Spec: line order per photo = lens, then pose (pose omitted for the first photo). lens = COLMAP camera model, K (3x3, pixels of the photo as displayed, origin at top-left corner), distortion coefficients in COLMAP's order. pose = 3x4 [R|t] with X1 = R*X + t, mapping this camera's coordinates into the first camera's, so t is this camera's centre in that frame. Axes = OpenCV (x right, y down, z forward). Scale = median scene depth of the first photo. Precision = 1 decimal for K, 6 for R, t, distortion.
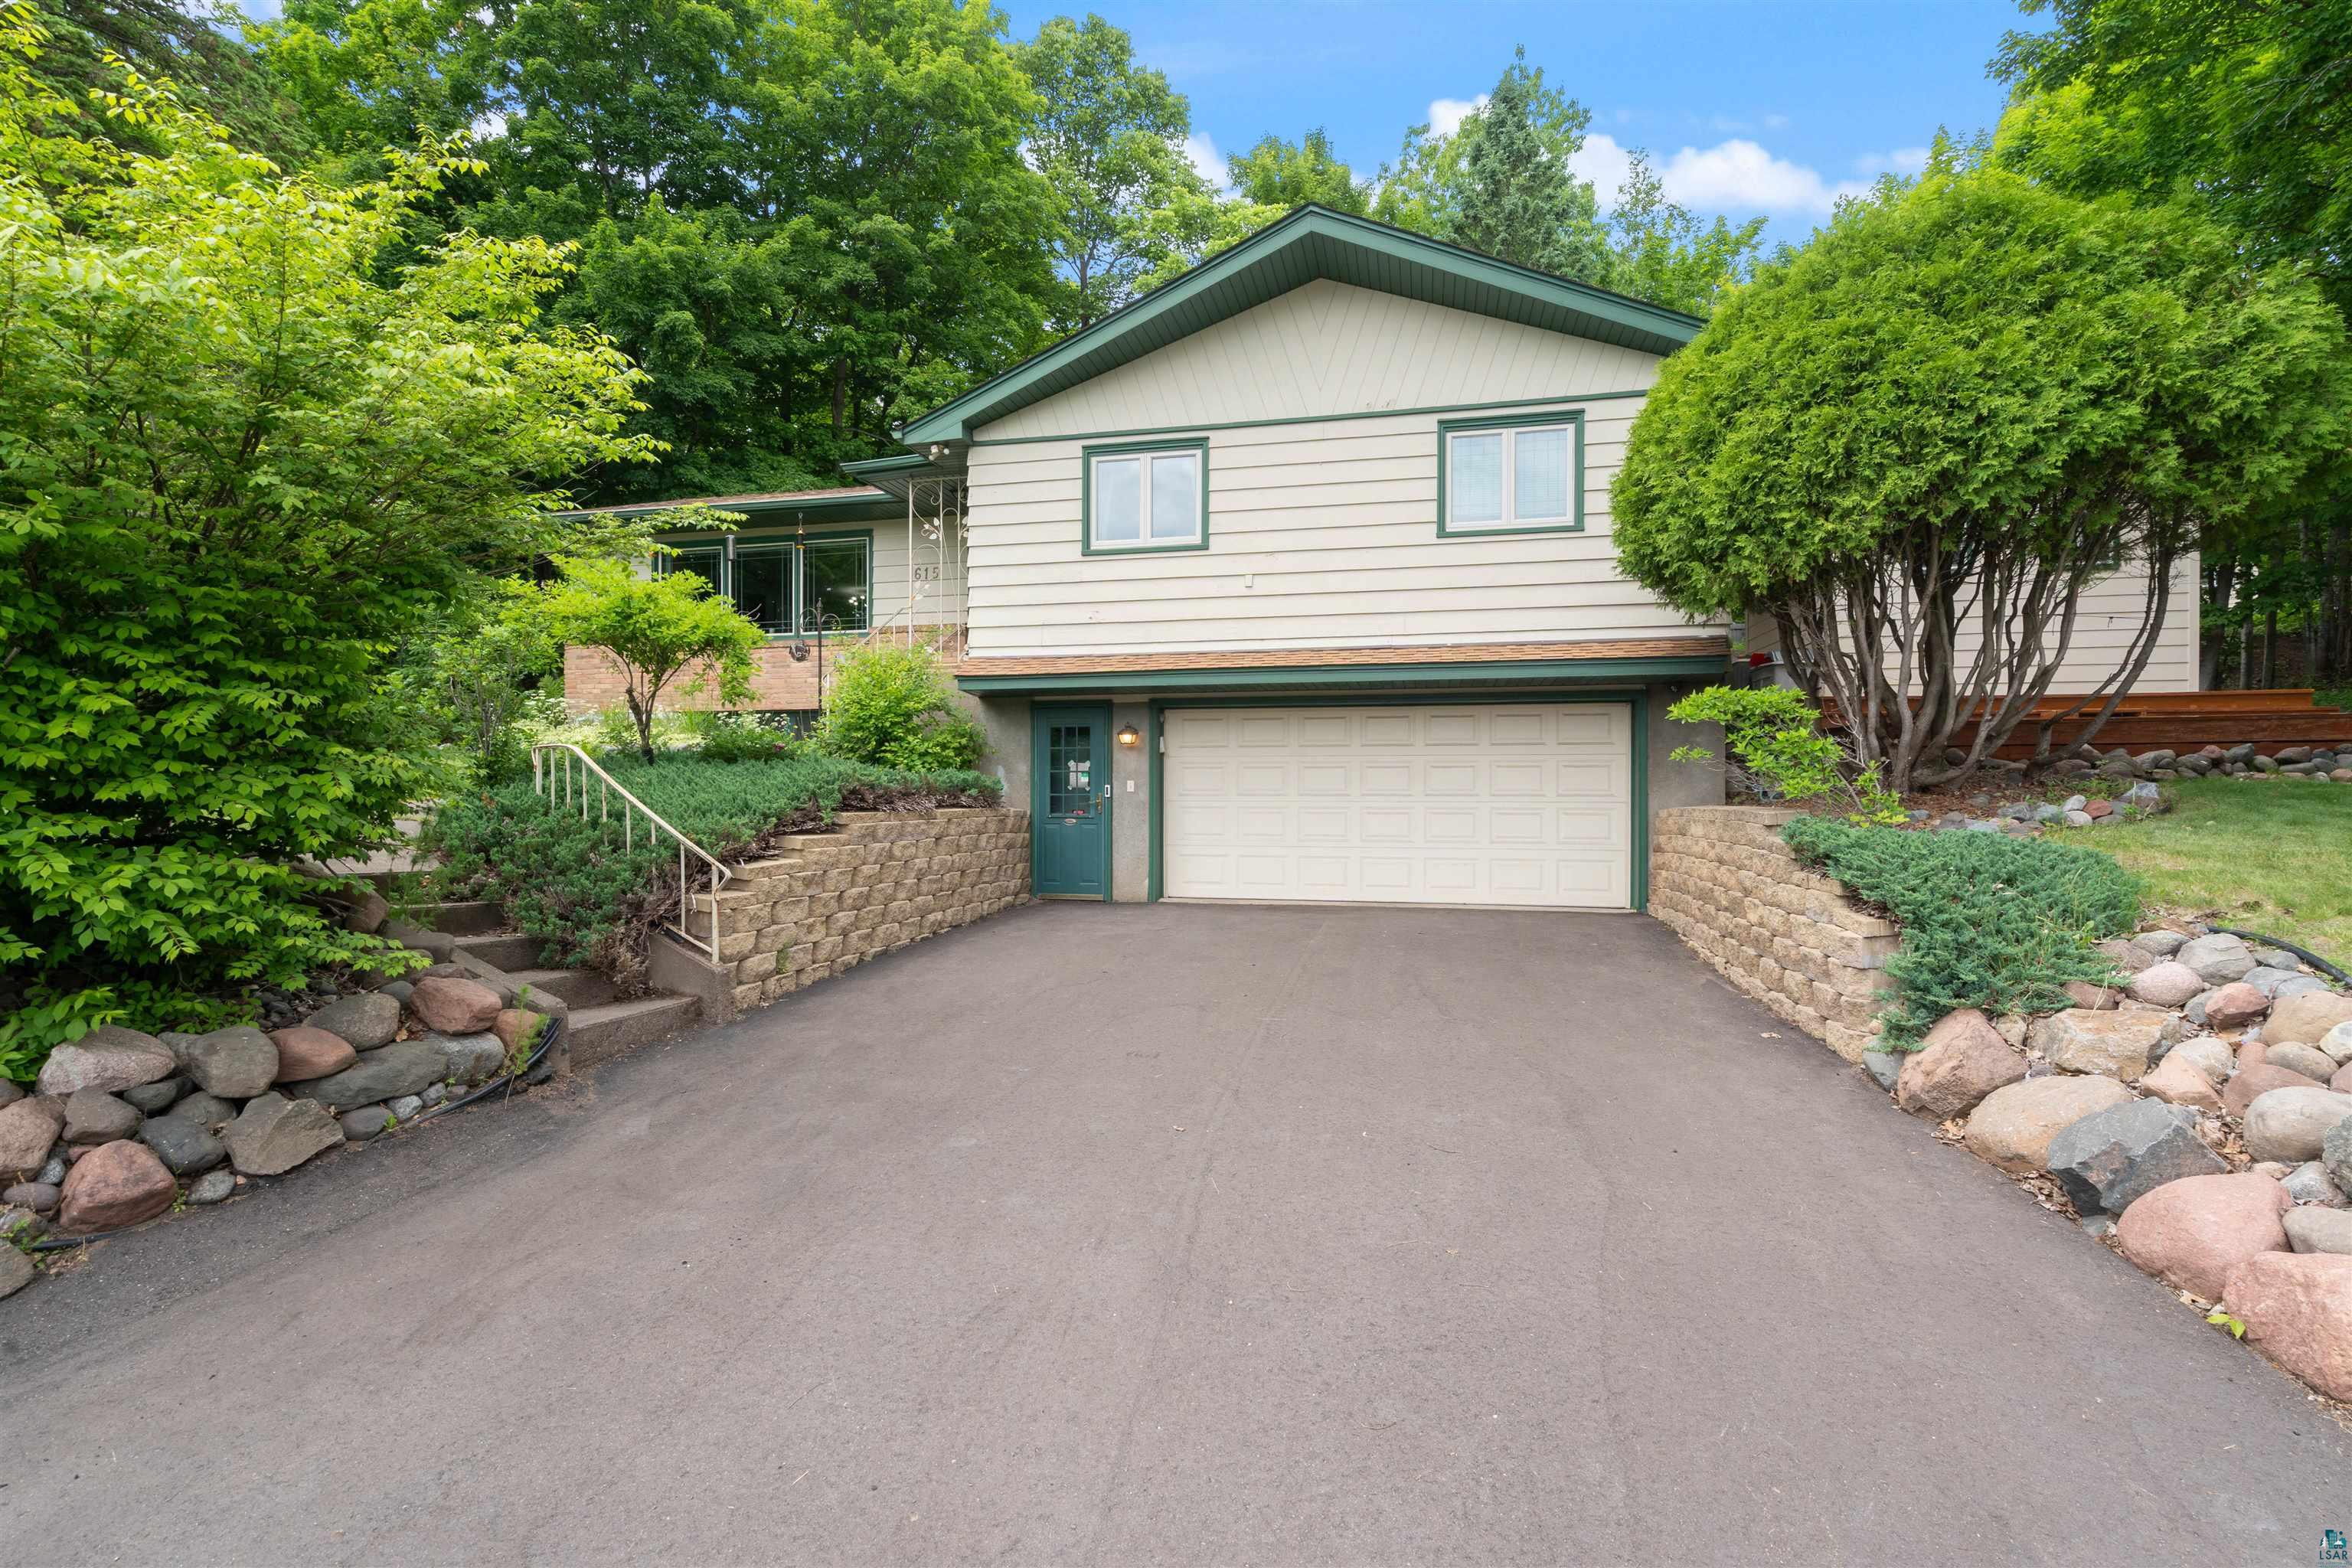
lens RADIAL K [[1075.4, 0, 1174.7], [0, 1075.4, 788.2], [0, 0, 1]] dist [-0.013324, 0.000477]
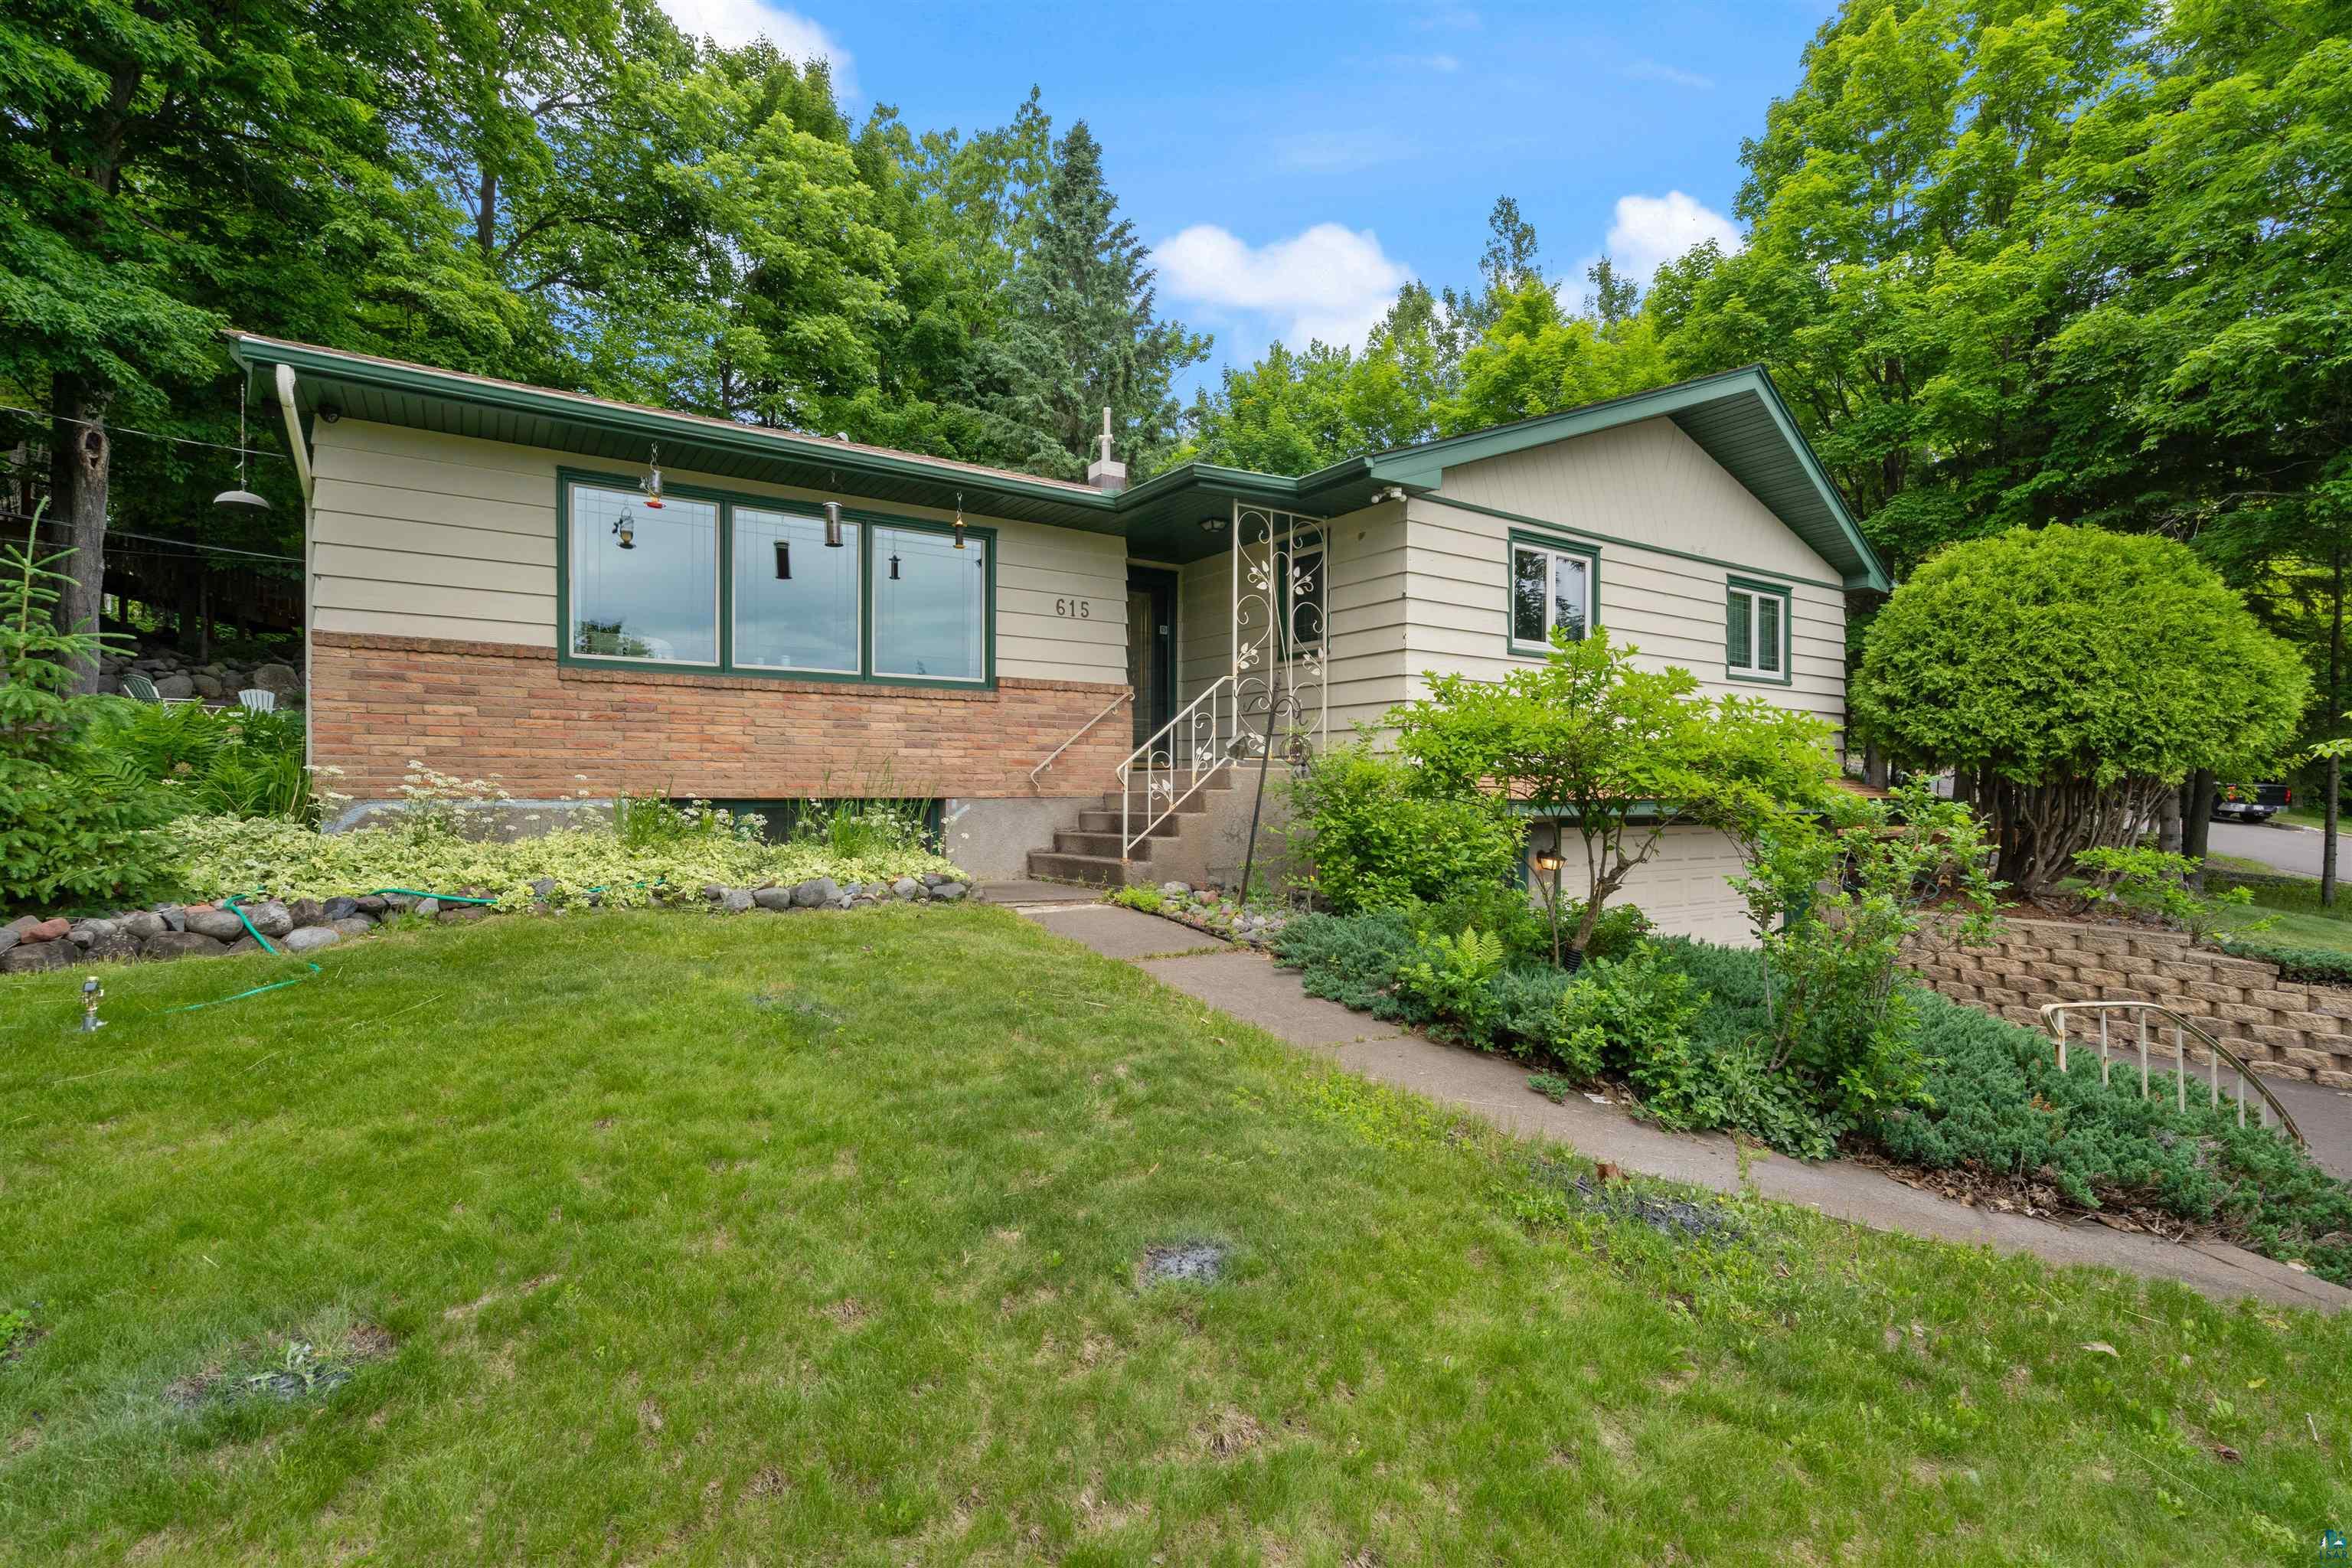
lens RADIAL K [[1073.4, 0, 1182.2], [0, 1073.4, 783.7], [0, 0, 1]] dist [-0.015701, 0.000467]
pose [[0.670300, 0.002098, 0.742087, -0.992695], [-0.003468, 0.999994, 0.000305, -0.123653], [-0.742082, -0.002778, 0.670303, 0.682827]]
